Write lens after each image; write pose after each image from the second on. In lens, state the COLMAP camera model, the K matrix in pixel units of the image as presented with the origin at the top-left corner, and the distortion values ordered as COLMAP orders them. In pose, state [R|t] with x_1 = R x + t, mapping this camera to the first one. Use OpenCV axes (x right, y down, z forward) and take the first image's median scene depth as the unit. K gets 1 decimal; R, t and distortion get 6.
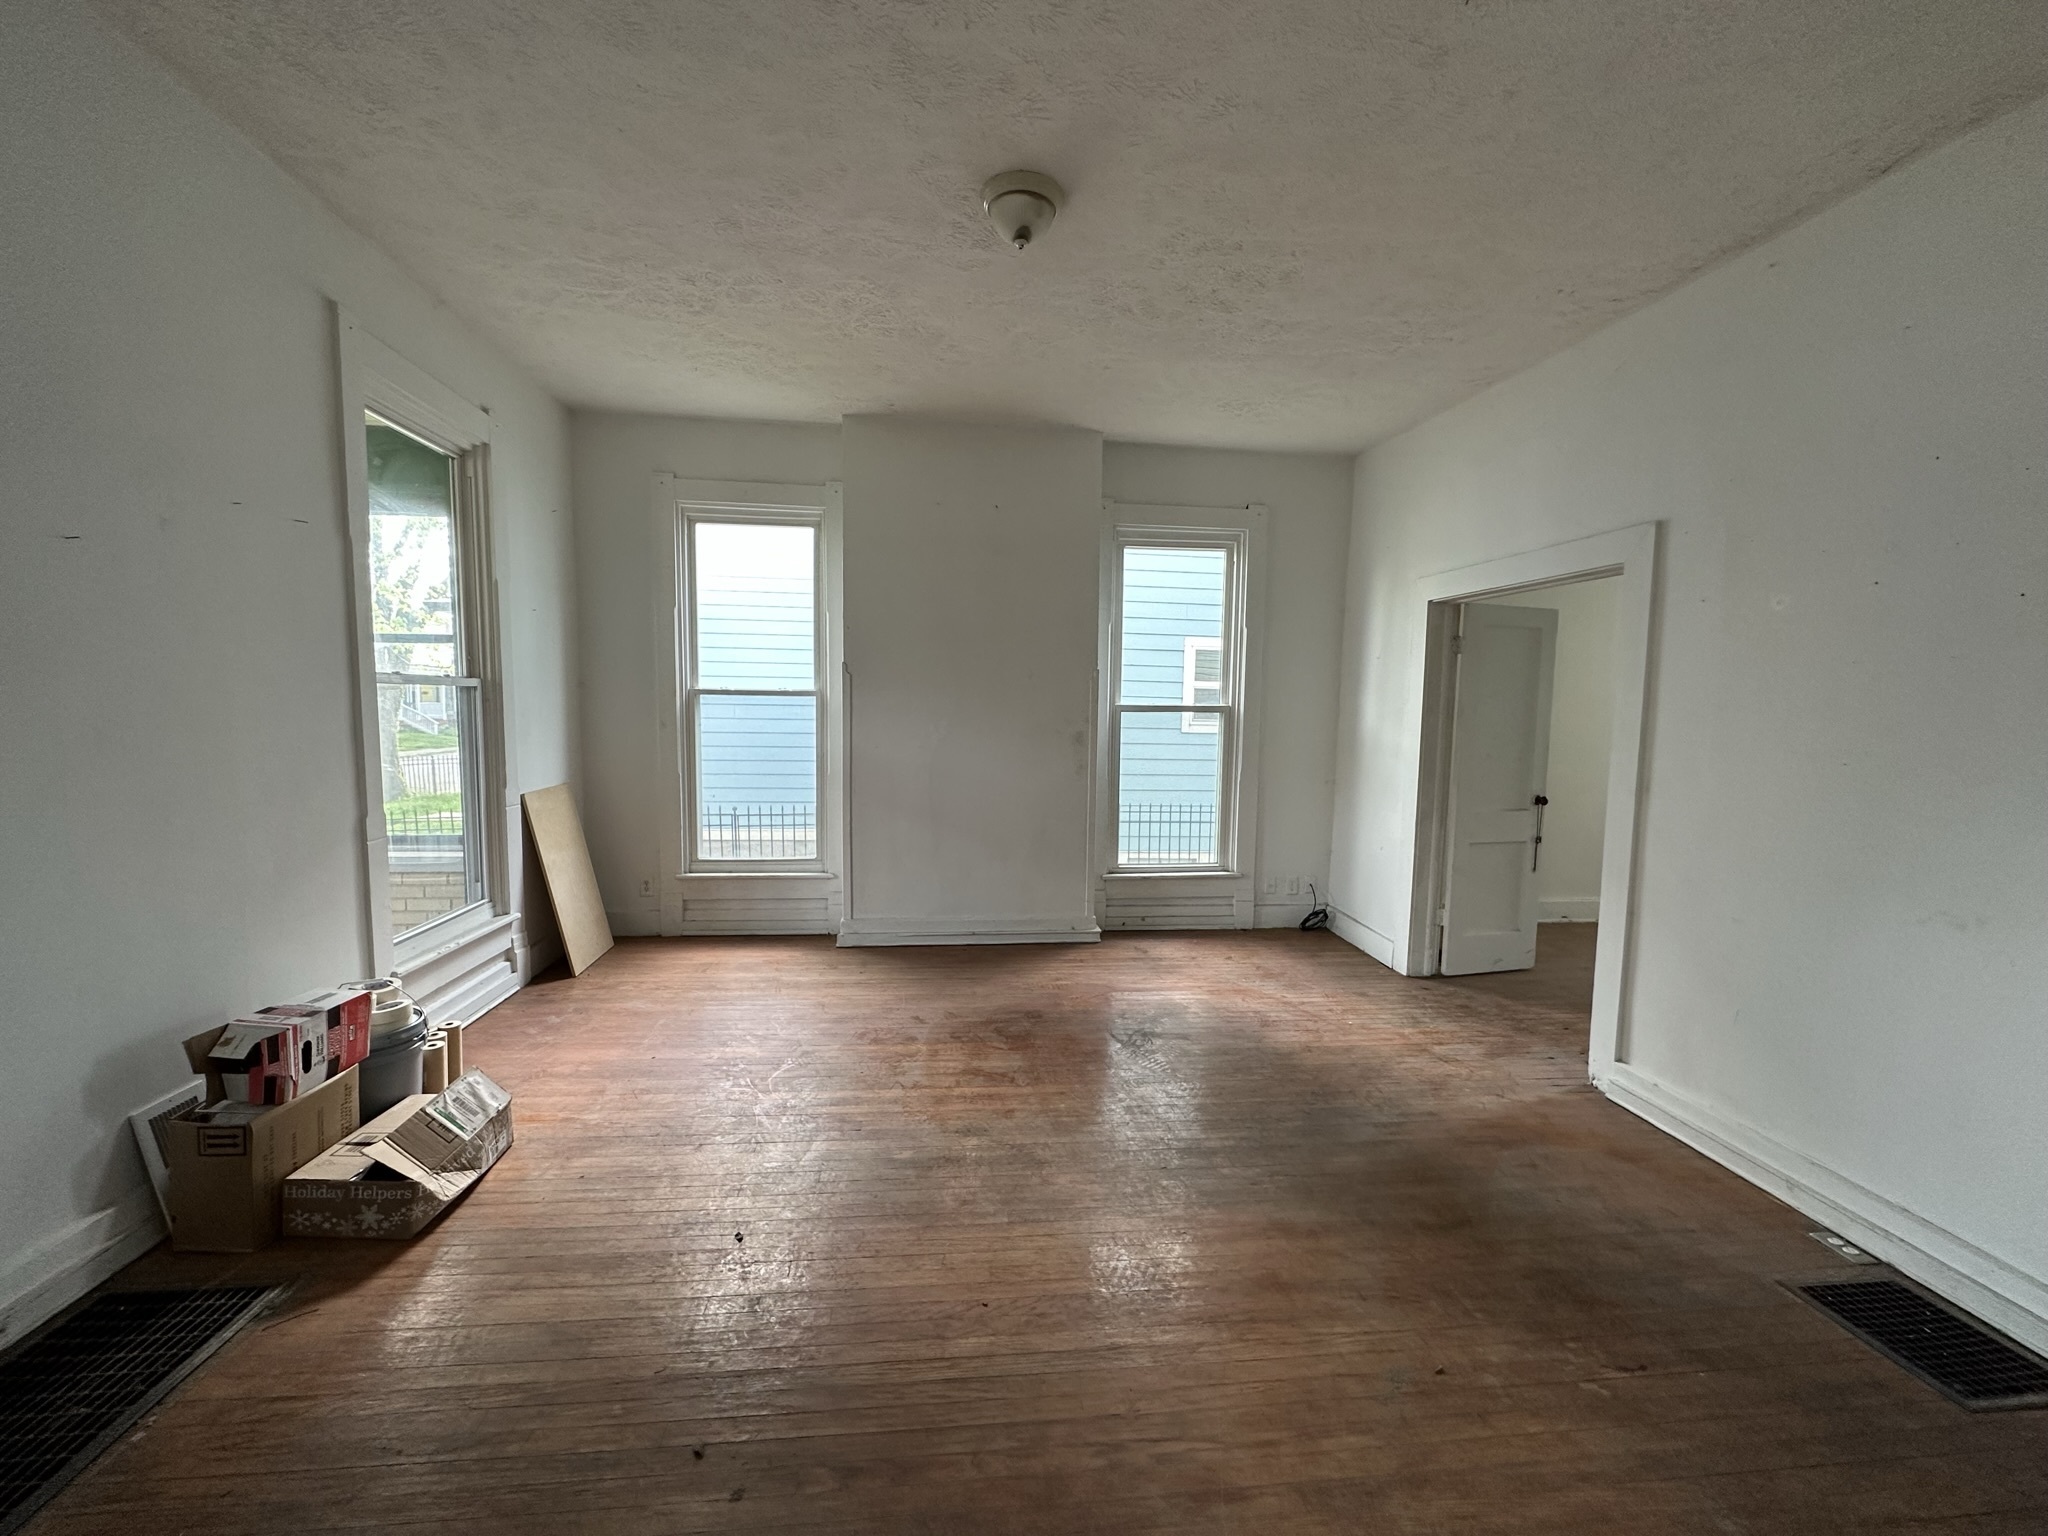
lens RADIAL K [[816.2, 0, 1021.6], [0, 816.2, 773.4], [0, 0, 1]] dist [-0.001984, -0.000489]
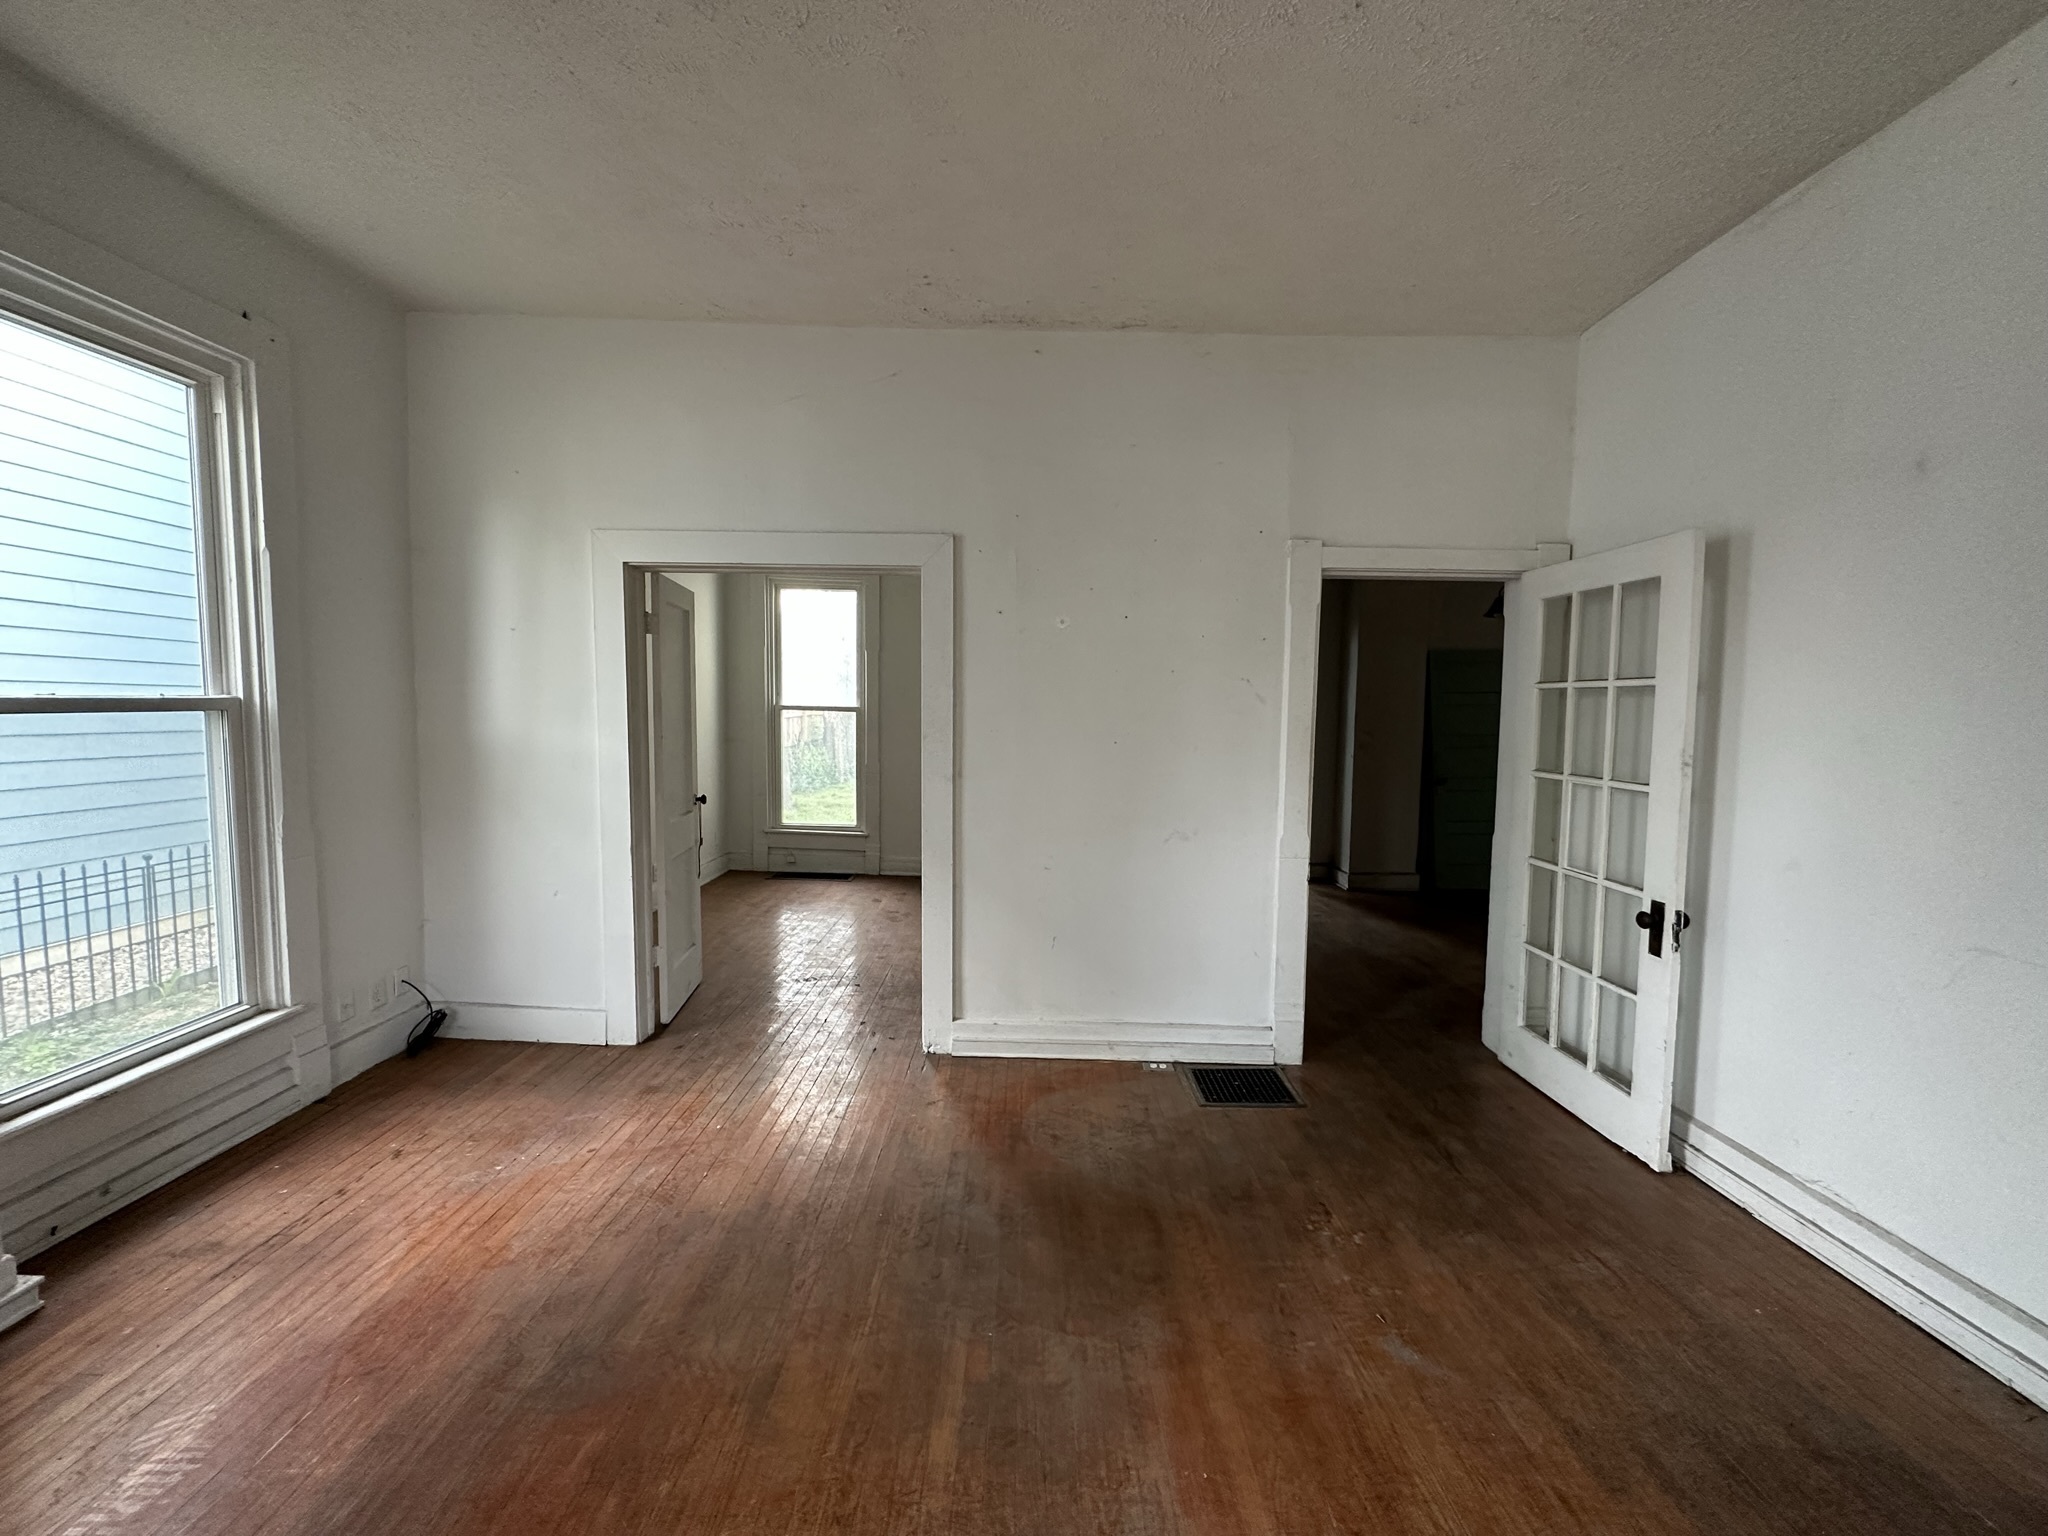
lens RADIAL K [[816.2, 0, 1017.7], [0, 816.2, 767.5], [0, 0, 1]] dist [-0.001984, -0.000489]
pose [[0.127874, -0.091594, 0.987552, -0.259263], [0.073128, 0.993887, 0.082713, -0.059756], [-0.989091, 0.061640, 0.133791, 0.596075]]
